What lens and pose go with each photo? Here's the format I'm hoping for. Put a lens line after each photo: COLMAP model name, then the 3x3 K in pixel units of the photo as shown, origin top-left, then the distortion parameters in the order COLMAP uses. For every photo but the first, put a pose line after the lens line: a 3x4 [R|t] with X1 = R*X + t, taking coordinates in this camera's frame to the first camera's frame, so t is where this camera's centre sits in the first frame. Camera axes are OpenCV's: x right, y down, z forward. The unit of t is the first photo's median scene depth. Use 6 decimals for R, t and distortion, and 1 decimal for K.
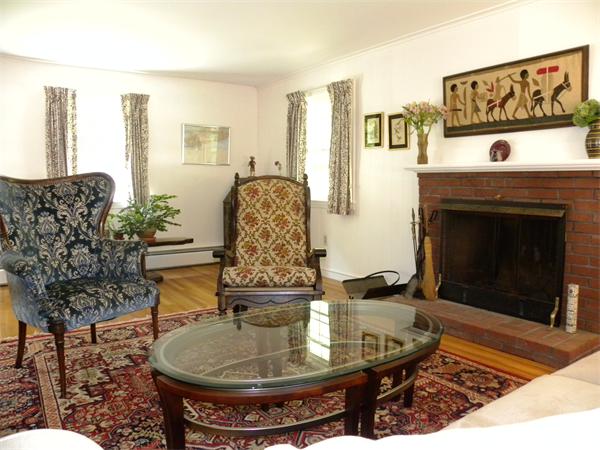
lens RADIAL K [[456.8, 0, 298.5], [0, 456.8, 220.1], [0, 0, 1]] dist [-0.148302, 0.084431]
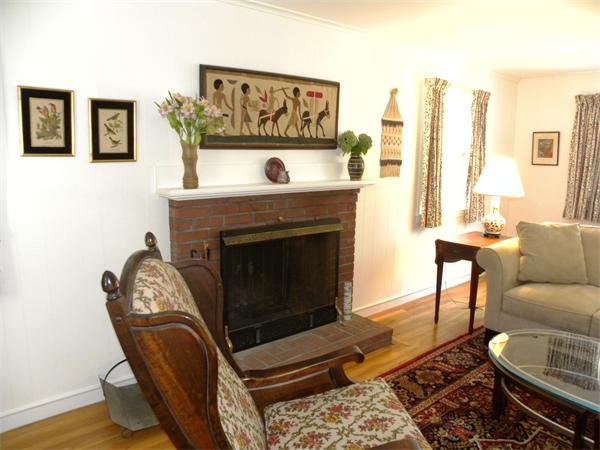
lens RADIAL K [[456.8, 0, 302.5], [0, 456.8, 221.4], [0, 0, 1]] dist [-0.148302, 0.084431]
pose [[-0.098809, -0.160150, 0.982135, -0.501479], [0.064888, 0.983827, 0.166955, -0.206803], [-0.992989, 0.080226, -0.086819, 1.046454]]
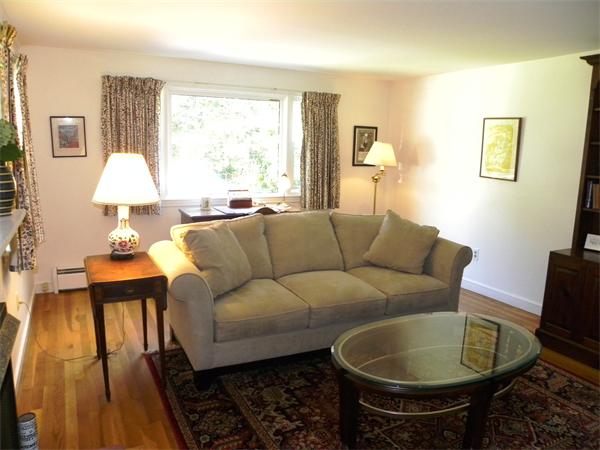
lens RADIAL K [[456.8, 0, 300.7], [0, 456.8, 226.5], [0, 0, 1]] dist [-0.148302, 0.084431]
pose [[-0.992132, -0.044934, 0.116857, 0.169434], [-0.013406, 0.966138, 0.257679, -0.232692], [-0.124479, 0.254085, -0.959138, 1.252296]]
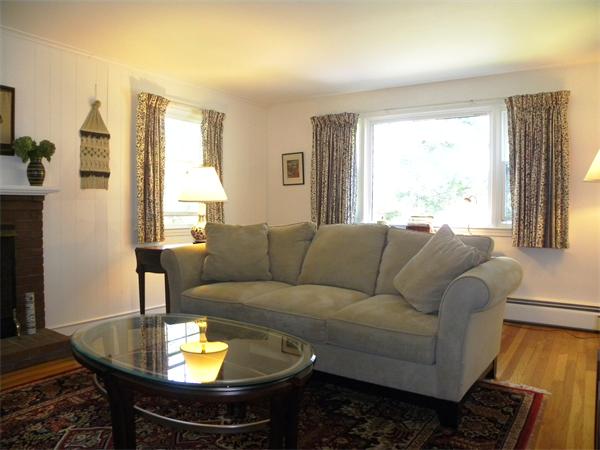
lens RADIAL K [[456.8, 0, 300.8], [0, 456.8, 226.4], [0, 0, 1]] dist [-0.148302, 0.084431]
pose [[-0.364667, -0.039463, 0.930301, -0.608024], [0.075506, 0.994558, 0.071786, -0.048673], [-0.928071, 0.096421, -0.359703, 0.622126]]
